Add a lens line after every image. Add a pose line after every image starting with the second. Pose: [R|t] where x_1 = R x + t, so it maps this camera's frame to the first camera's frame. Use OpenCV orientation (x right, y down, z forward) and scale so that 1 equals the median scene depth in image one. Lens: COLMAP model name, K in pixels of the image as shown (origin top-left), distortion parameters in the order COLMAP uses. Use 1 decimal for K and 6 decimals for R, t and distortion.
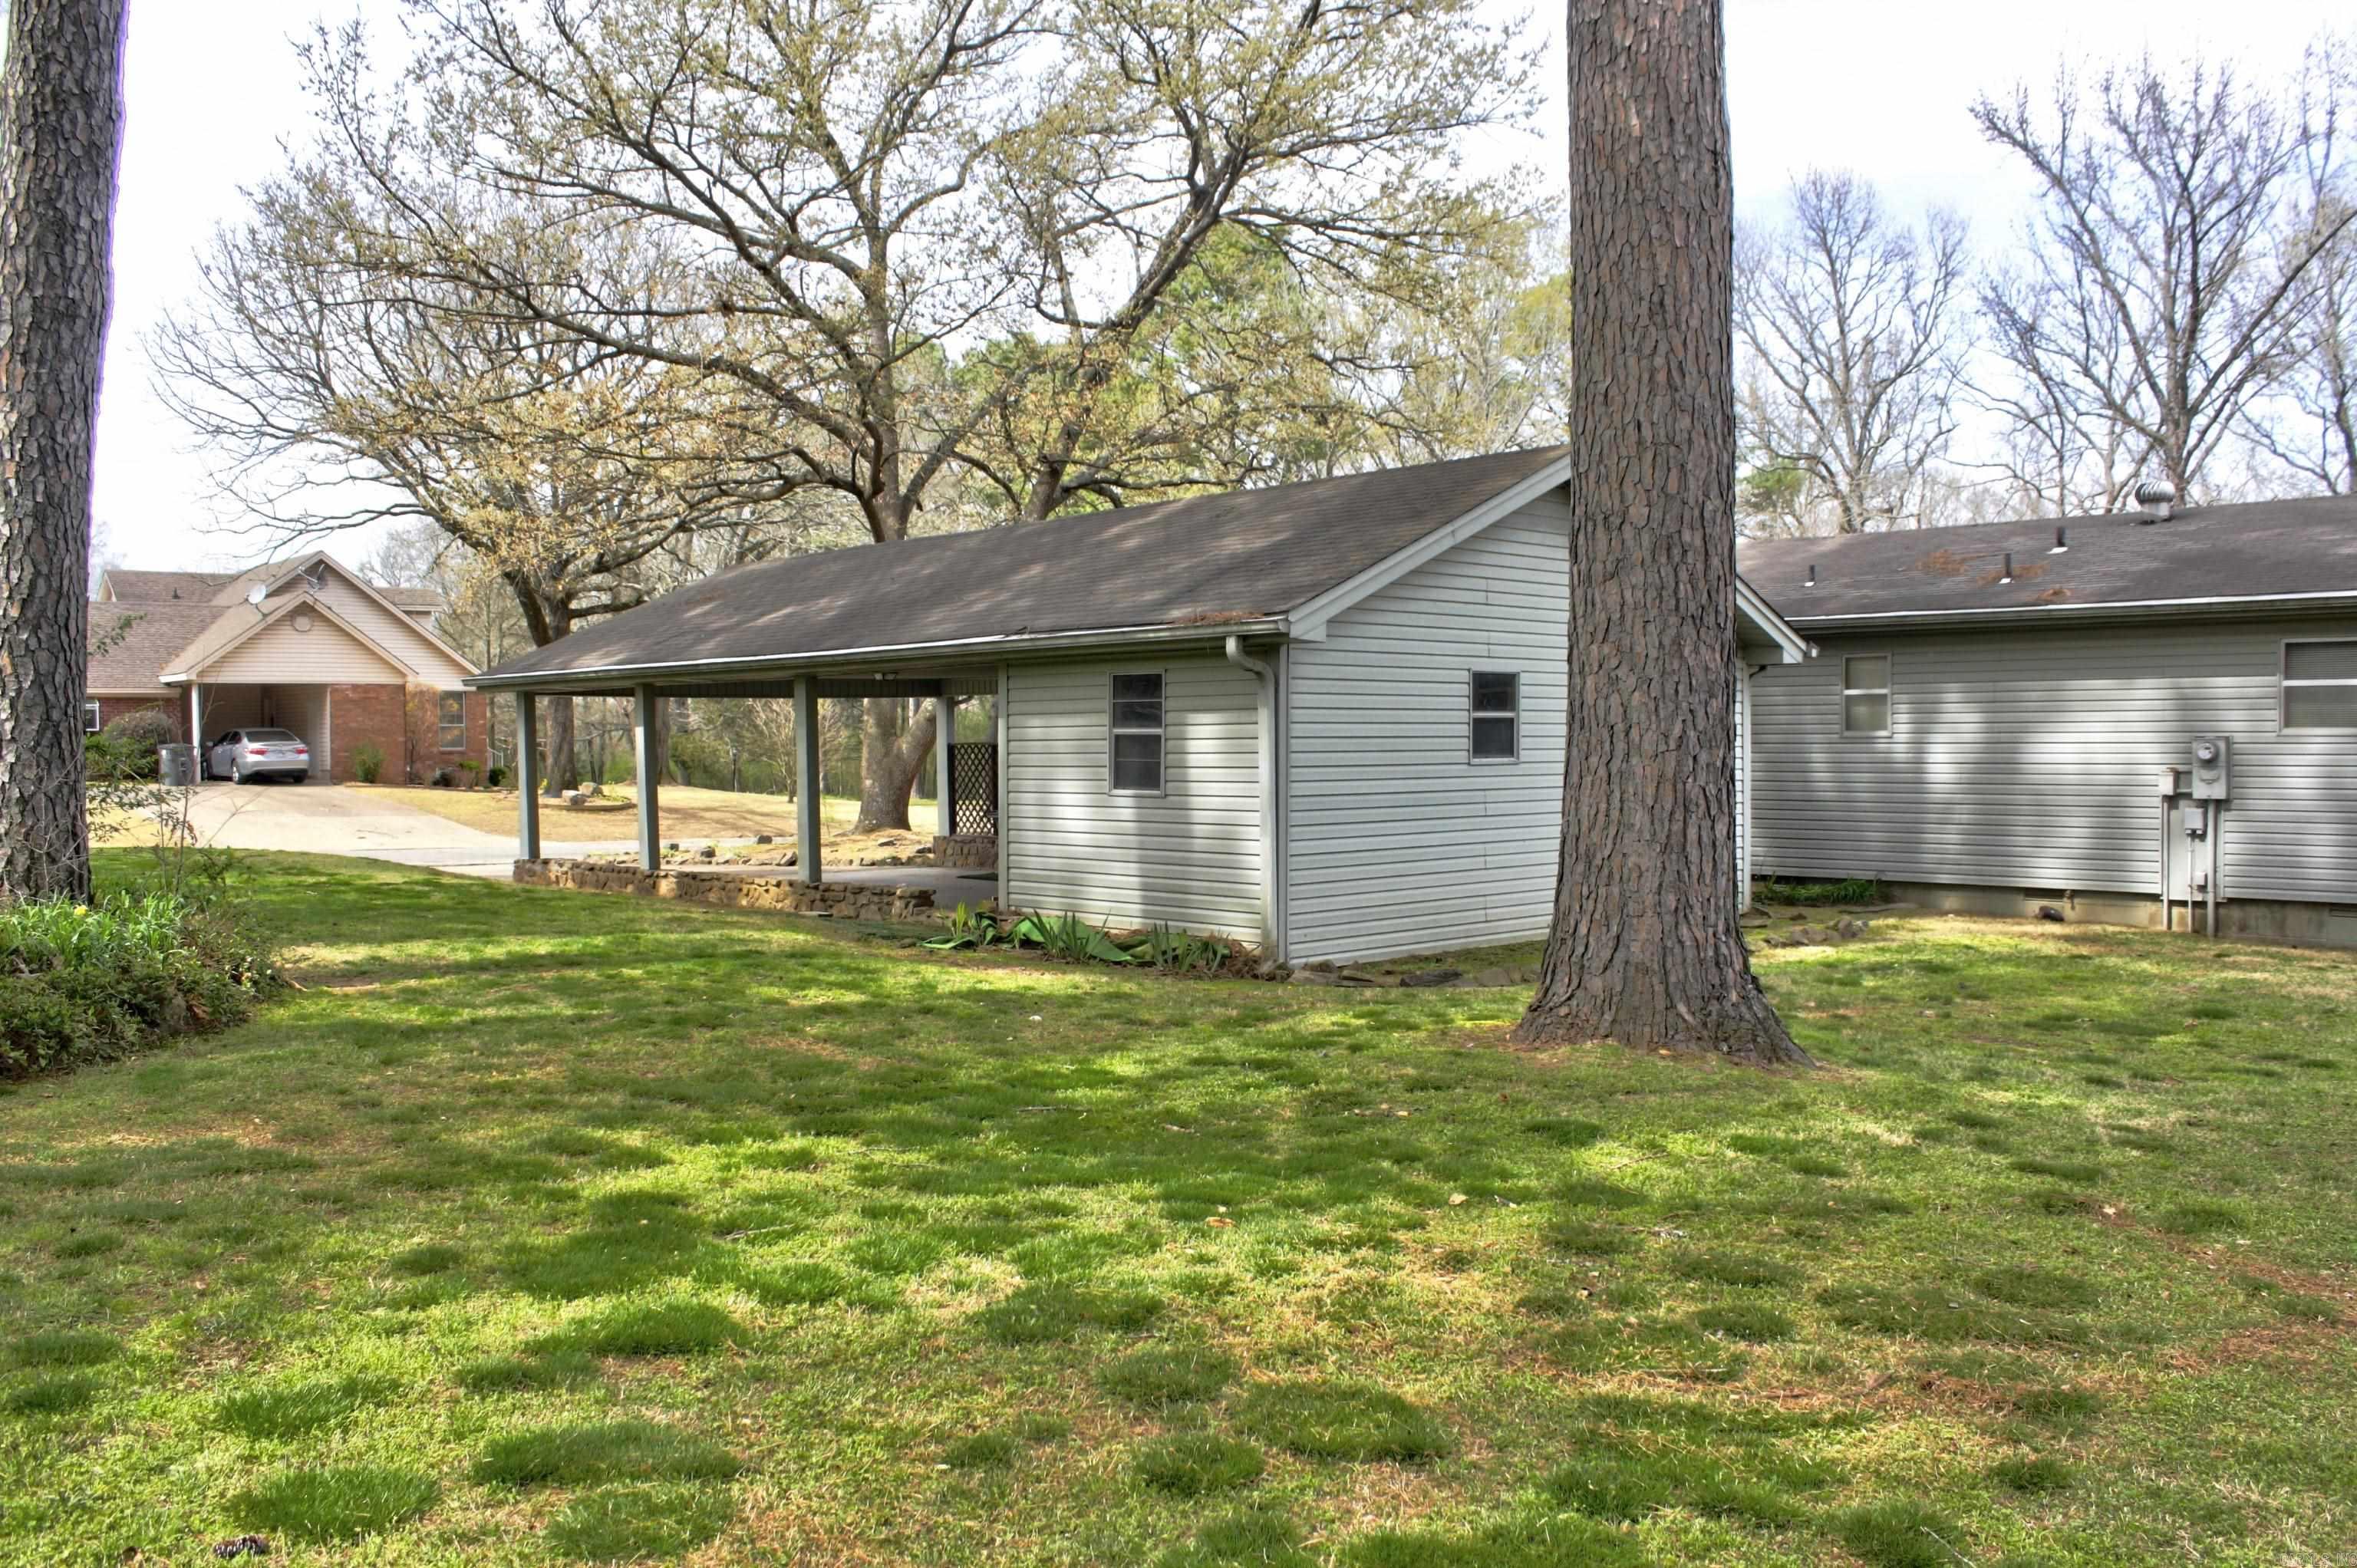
lens RADIAL K [[1960.2, 0, 1201.7], [0, 1960.2, 791.7], [0, 0, 1]] dist [-0.167047, 0.145437]
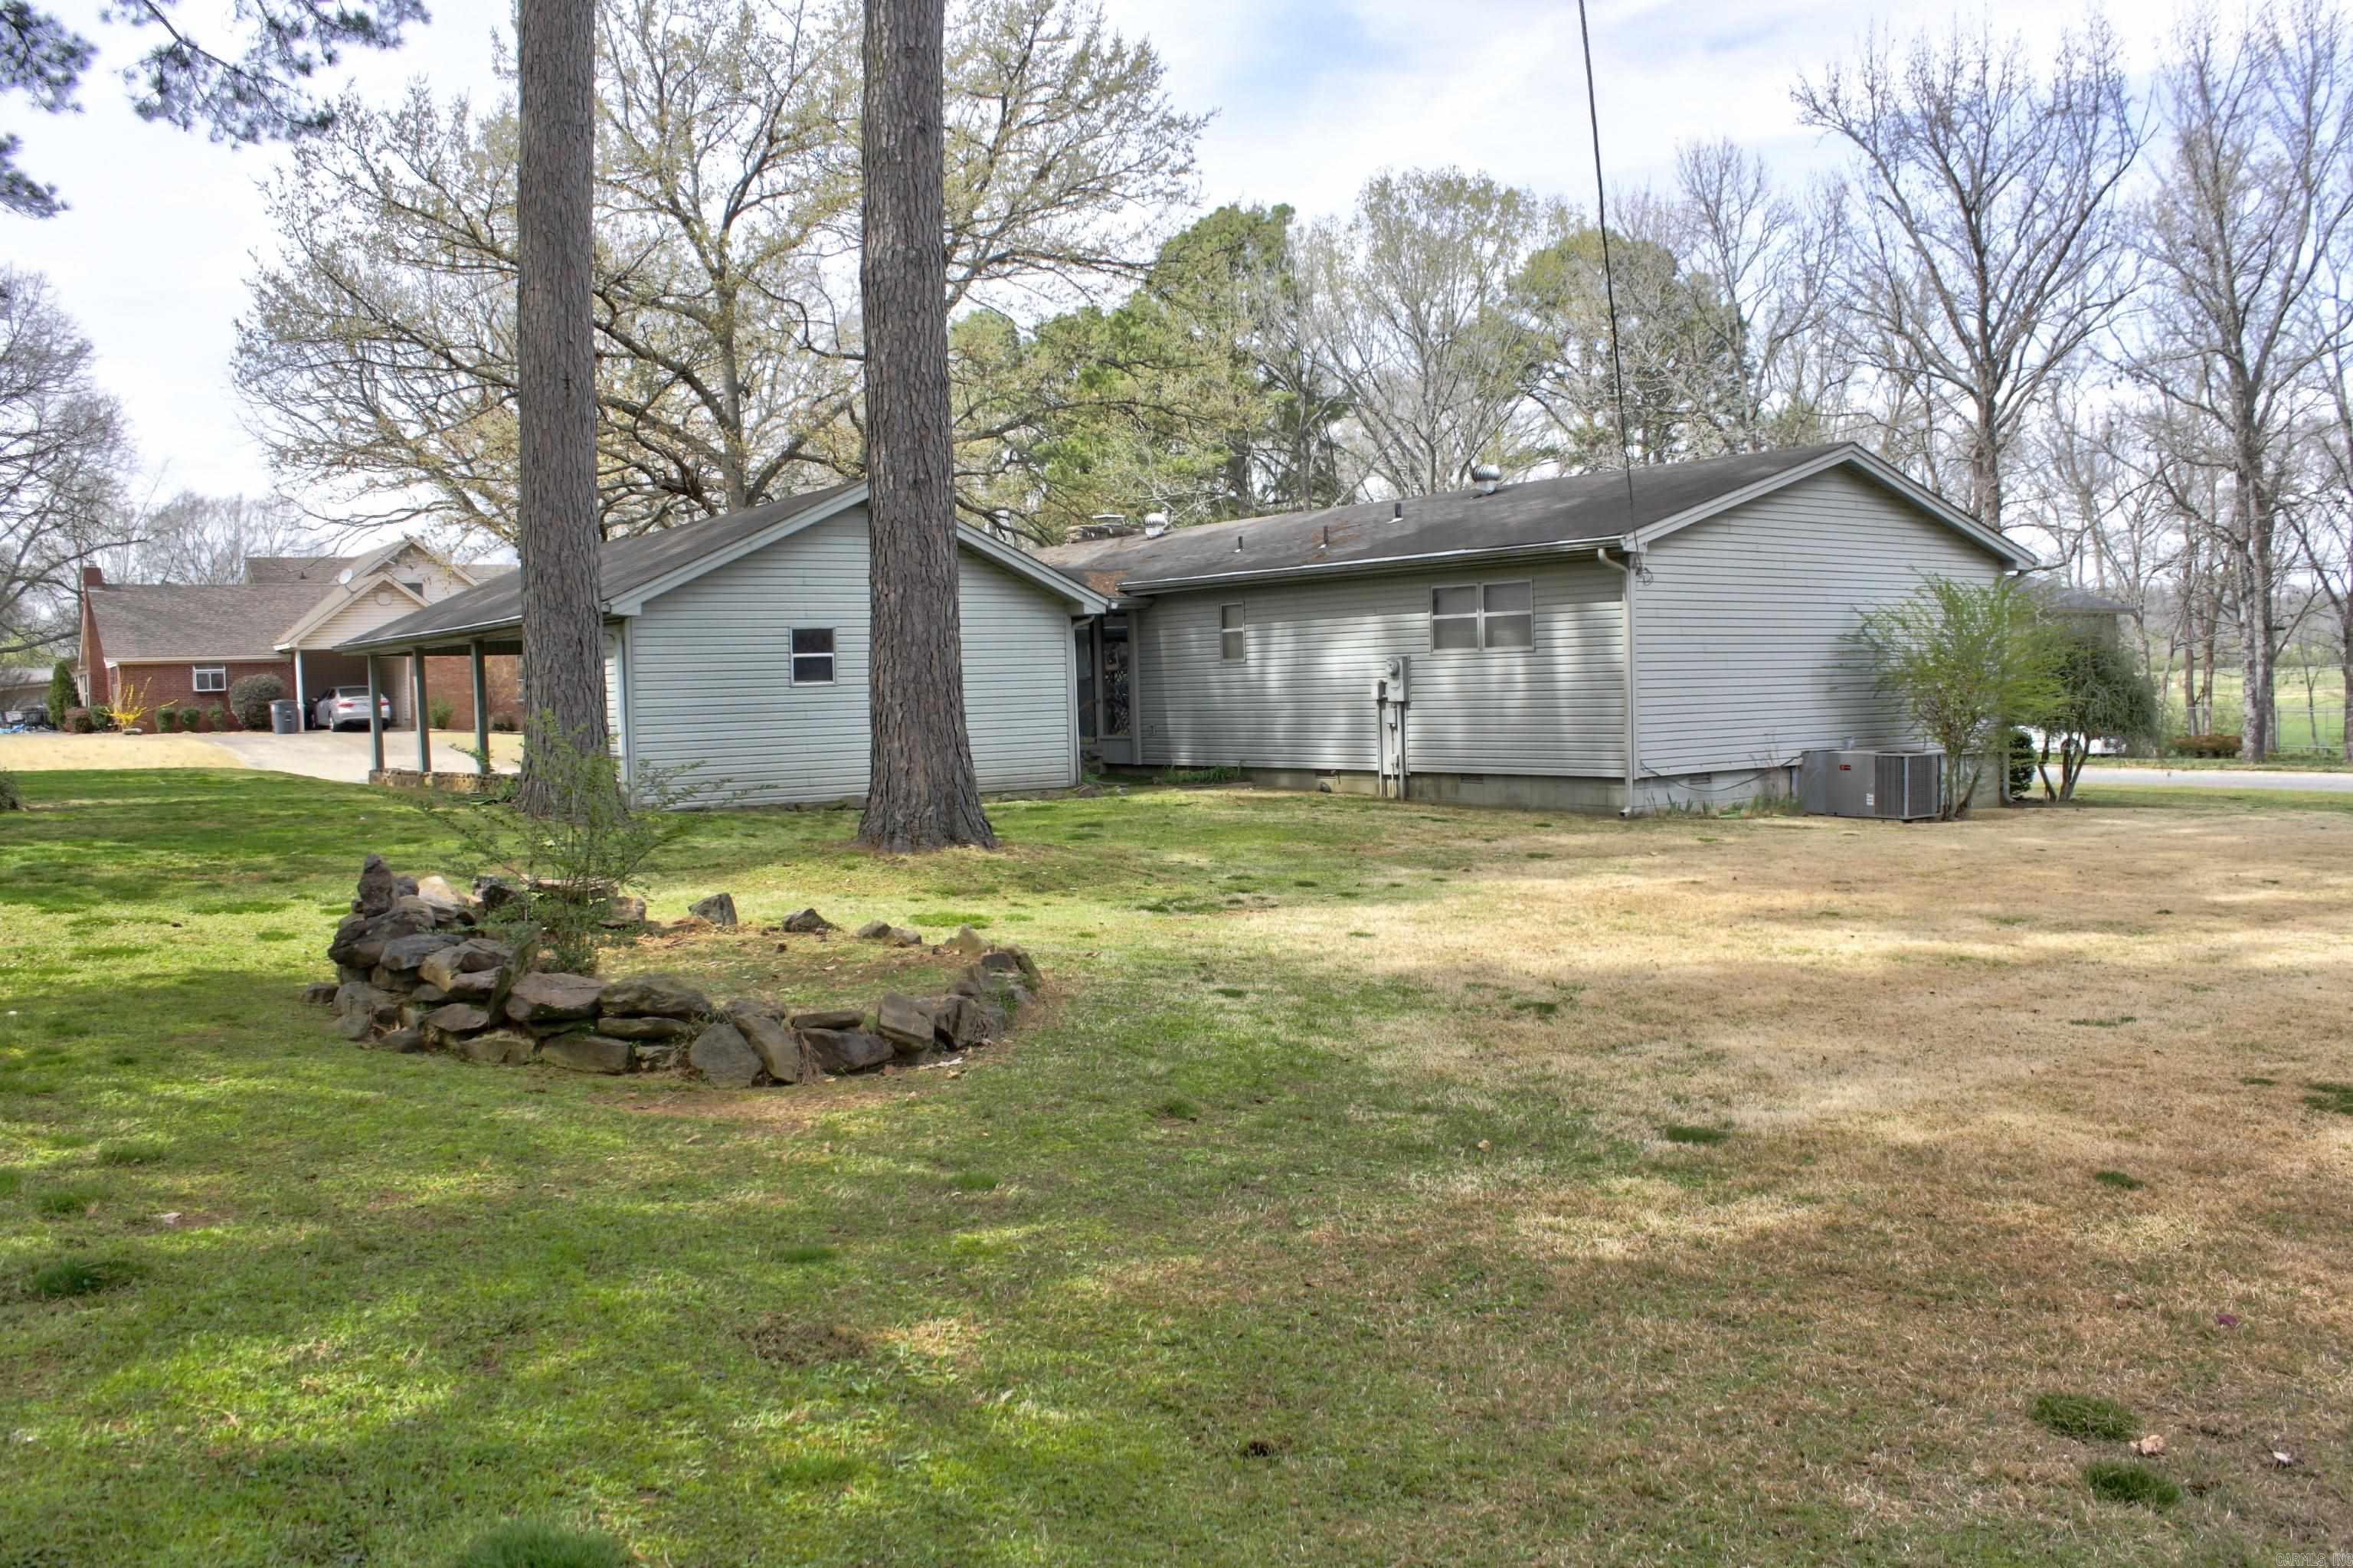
lens RADIAL K [[1957.1, 0, 1192.5], [0, 1957.1, 790.8], [0, 0, 1]] dist [-0.167047, 0.145437]
pose [[0.992677, -0.012629, -0.120133, 0.525844], [0.016001, 0.999503, 0.027150, 0.026711], [0.119730, -0.028873, 0.992387, -0.431508]]
